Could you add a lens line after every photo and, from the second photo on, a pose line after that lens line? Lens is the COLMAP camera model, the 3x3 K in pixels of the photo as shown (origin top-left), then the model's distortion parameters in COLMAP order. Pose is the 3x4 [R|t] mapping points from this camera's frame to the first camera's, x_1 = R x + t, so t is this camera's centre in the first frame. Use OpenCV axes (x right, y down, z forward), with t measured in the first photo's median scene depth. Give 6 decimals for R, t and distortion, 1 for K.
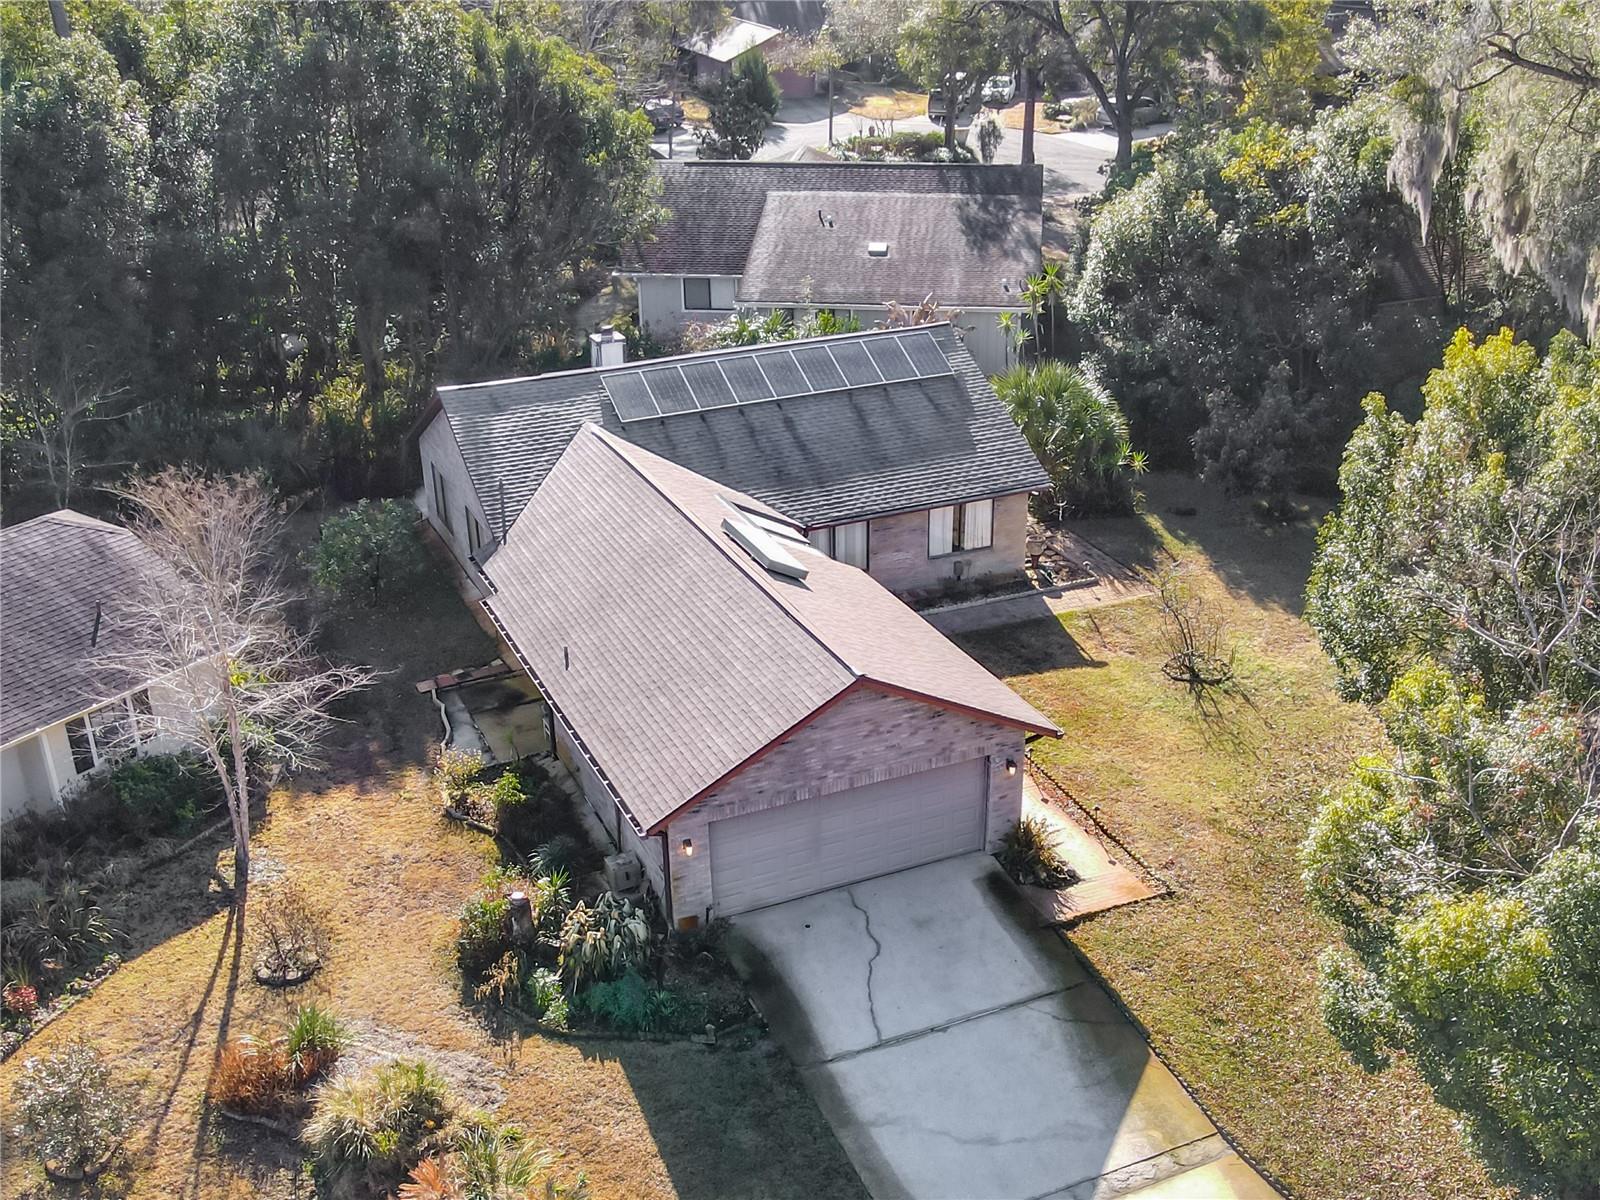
lens RADIAL K [[1687.8, 0, 806.2], [0, 1687.8, 699.1], [0, 0, 1]] dist [-0.018045, 0.004216]
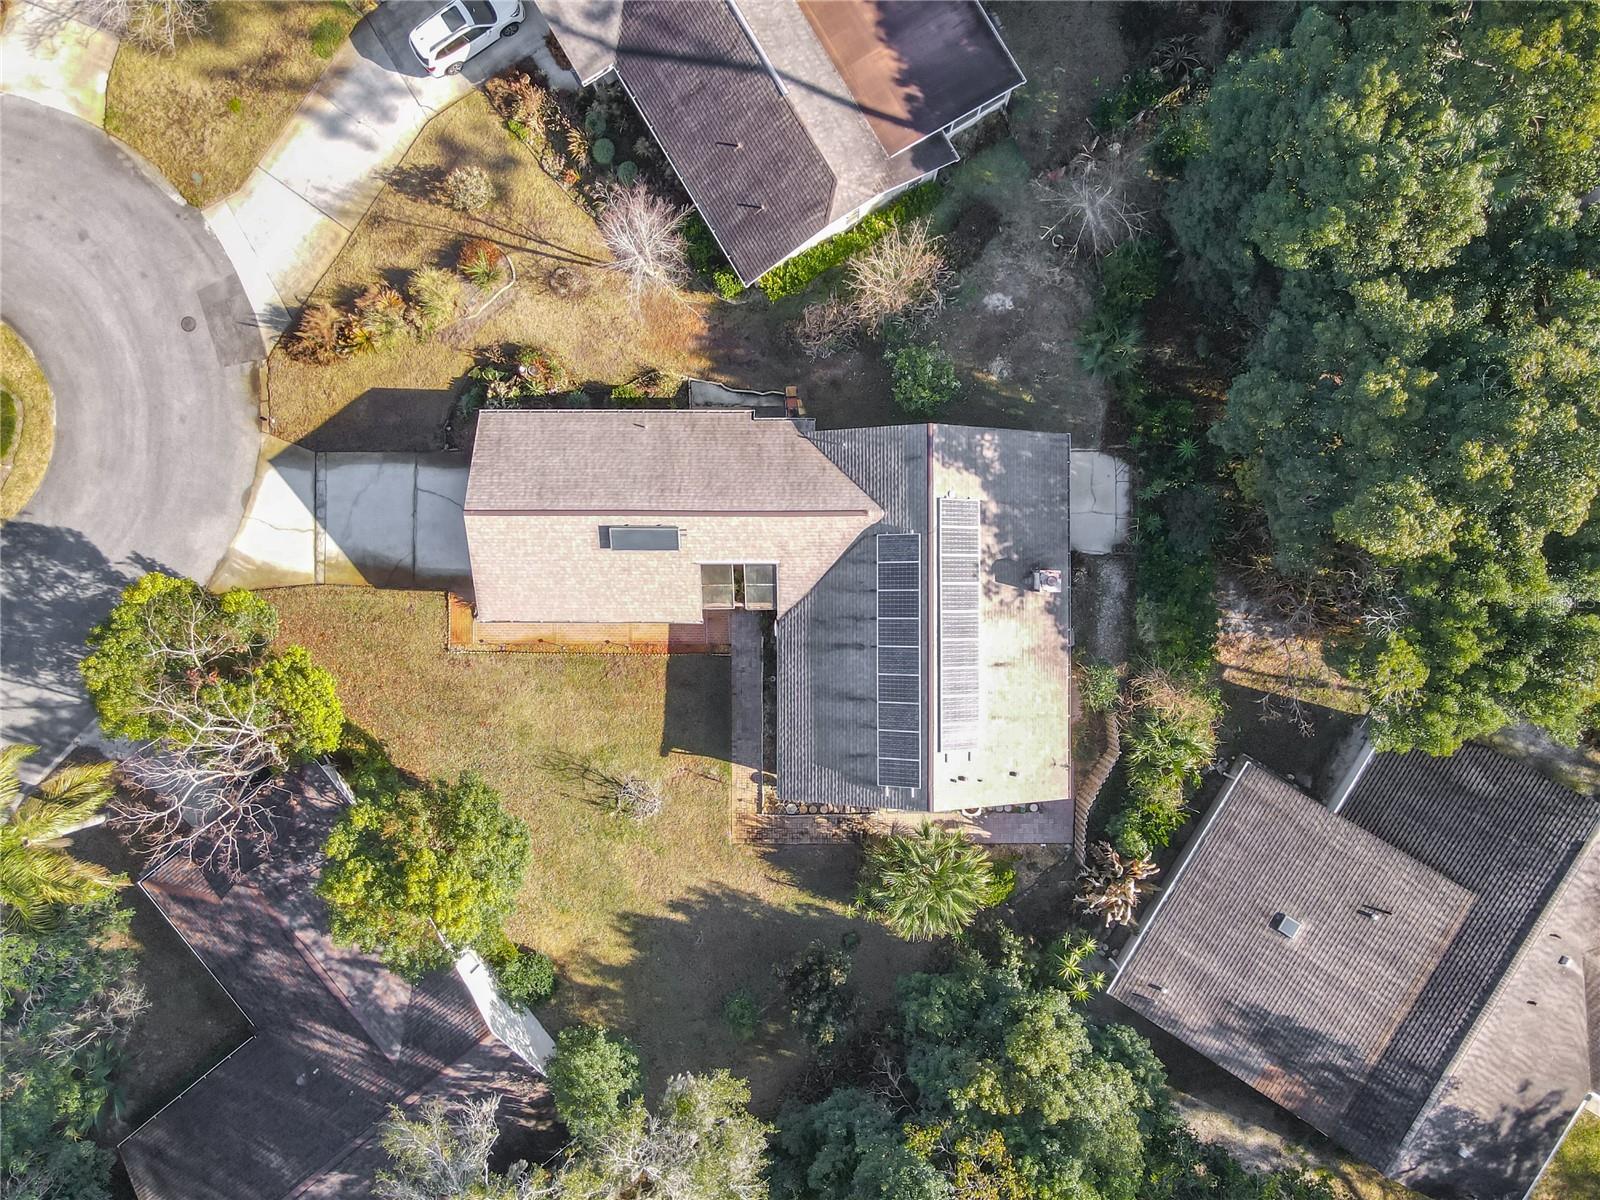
lens RADIAL K [[1152.2, 0, 800.0], [0, 1152.2, 600.0], [0, 0, 1]] dist [0.006553, 0.004173]
pose [[-0.409938, 0.912108, 0.003063, -0.040839], [-0.421310, -0.192330, 0.886289, -1.428281], [0.808980, 0.362033, 0.463123, 0.644749]]
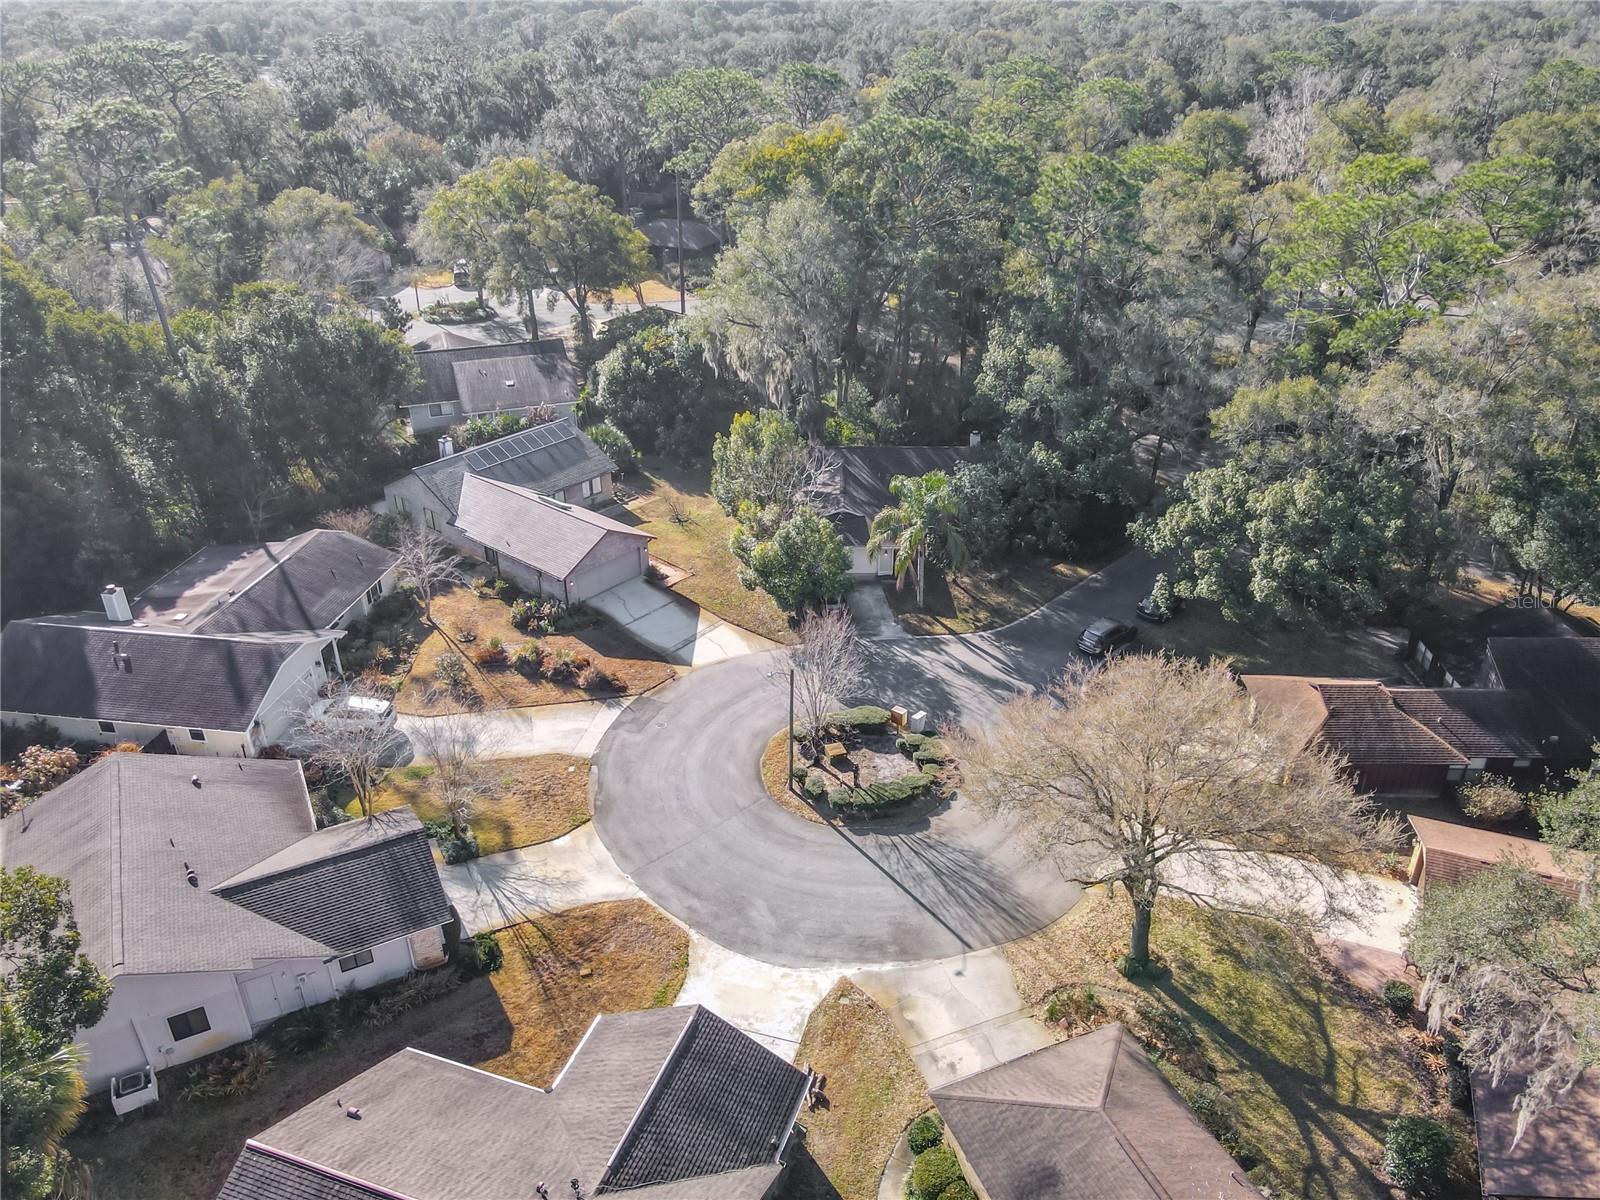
lens RADIAL K [[1152.2, 0, 800.0], [0, 1152.2, 600.0], [0, 0, 1]] dist [0.006553, 0.004173]
pose [[0.902142, -0.199500, 0.382545, -0.557988], [0.193701, 0.979570, 0.054056, 0.078103], [-0.385514, 0.025333, 0.922354, -1.439203]]
